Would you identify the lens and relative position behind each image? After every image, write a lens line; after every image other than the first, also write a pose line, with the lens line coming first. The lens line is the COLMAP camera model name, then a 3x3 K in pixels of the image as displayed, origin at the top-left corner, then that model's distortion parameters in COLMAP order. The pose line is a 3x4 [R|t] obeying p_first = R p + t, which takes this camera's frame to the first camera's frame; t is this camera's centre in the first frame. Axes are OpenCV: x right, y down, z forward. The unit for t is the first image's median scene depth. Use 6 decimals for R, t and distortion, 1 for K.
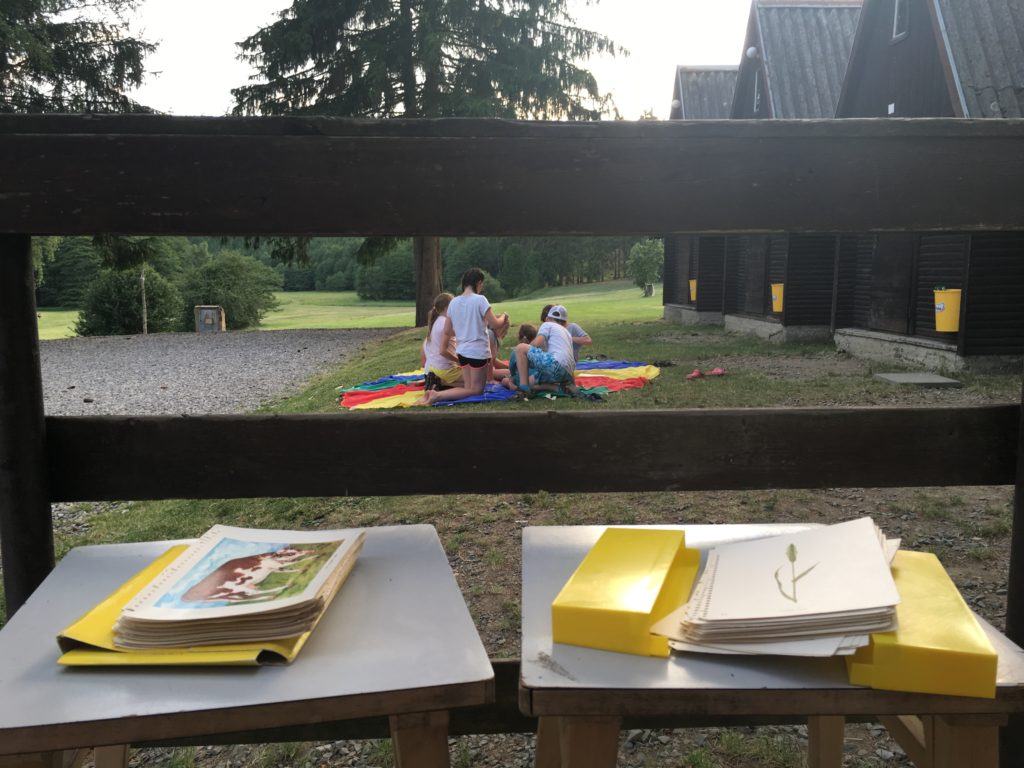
lens RADIAL K [[874.5, 0, 513.1], [0, 874.5, 386.2], [0, 0, 1]] dist [0.076357, -0.100161]
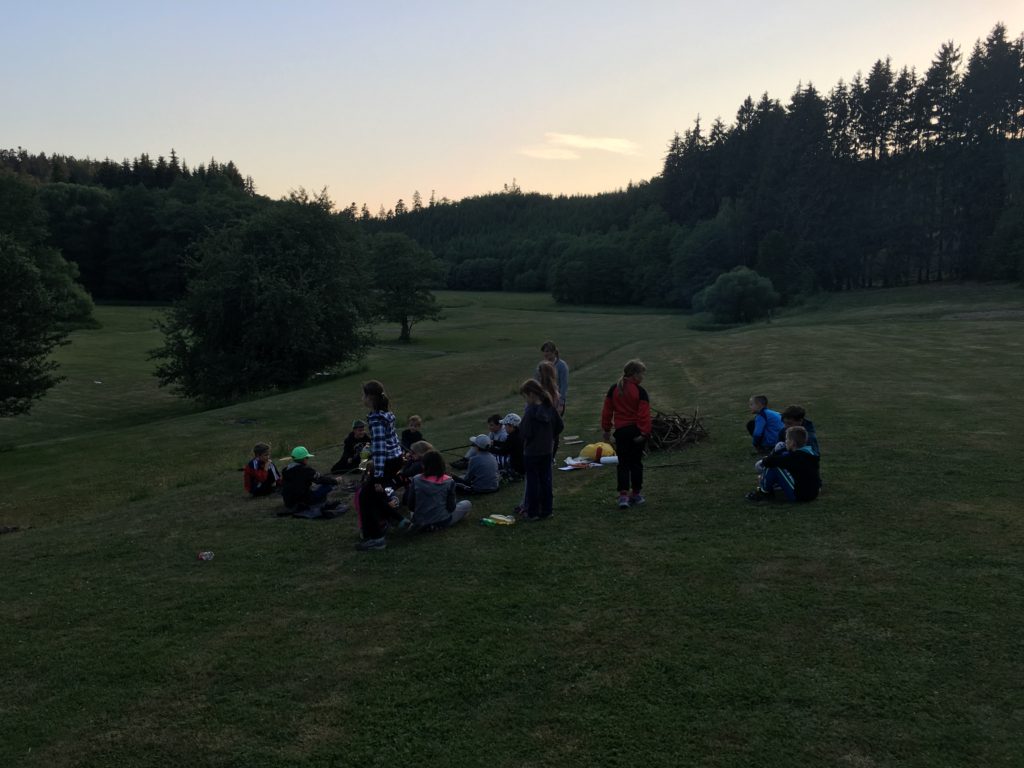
lens RADIAL K [[874.5, 0, 511.4], [0, 874.5, 384.3], [0, 0, 1]] dist [0.076357, -0.100161]
pose [[0.977167, 0.047364, -0.207126, -0.047855], [-0.048609, 0.998817, -0.000923, -0.023788], [0.206837, 0.010971, 0.978314, 0.228846]]
